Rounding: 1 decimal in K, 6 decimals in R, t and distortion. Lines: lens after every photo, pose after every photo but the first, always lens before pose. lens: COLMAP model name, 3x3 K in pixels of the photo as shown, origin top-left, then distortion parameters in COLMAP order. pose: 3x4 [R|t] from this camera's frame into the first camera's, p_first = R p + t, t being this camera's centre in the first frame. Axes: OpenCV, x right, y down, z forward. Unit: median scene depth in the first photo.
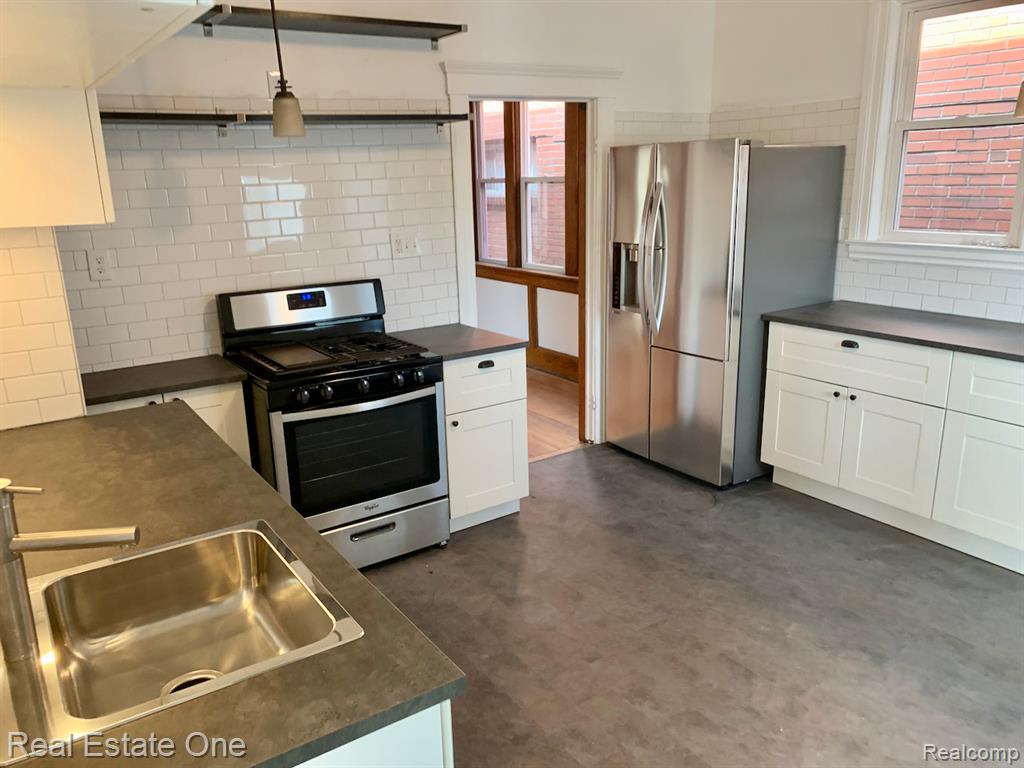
lens RADIAL K [[787.9, 0, 515.8], [0, 787.9, 385.0], [0, 0, 1]] dist [0.039367, -0.043859]
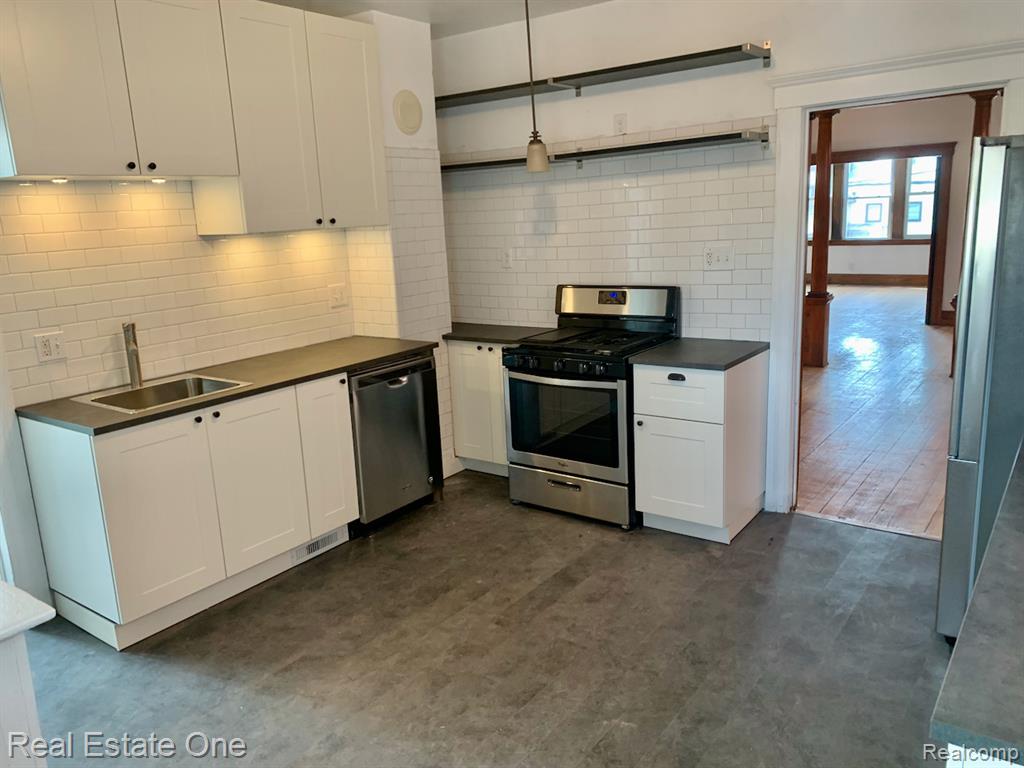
lens RADIAL K [[787.9, 0, 514.8], [0, 787.9, 378.2], [0, 0, 1]] dist [0.039367, -0.043859]
pose [[0.334438, 0.207963, -0.919186, 0.948709], [-0.208535, 0.967501, 0.143020, -0.145063], [0.919056, 0.143851, 0.366937, 0.480748]]
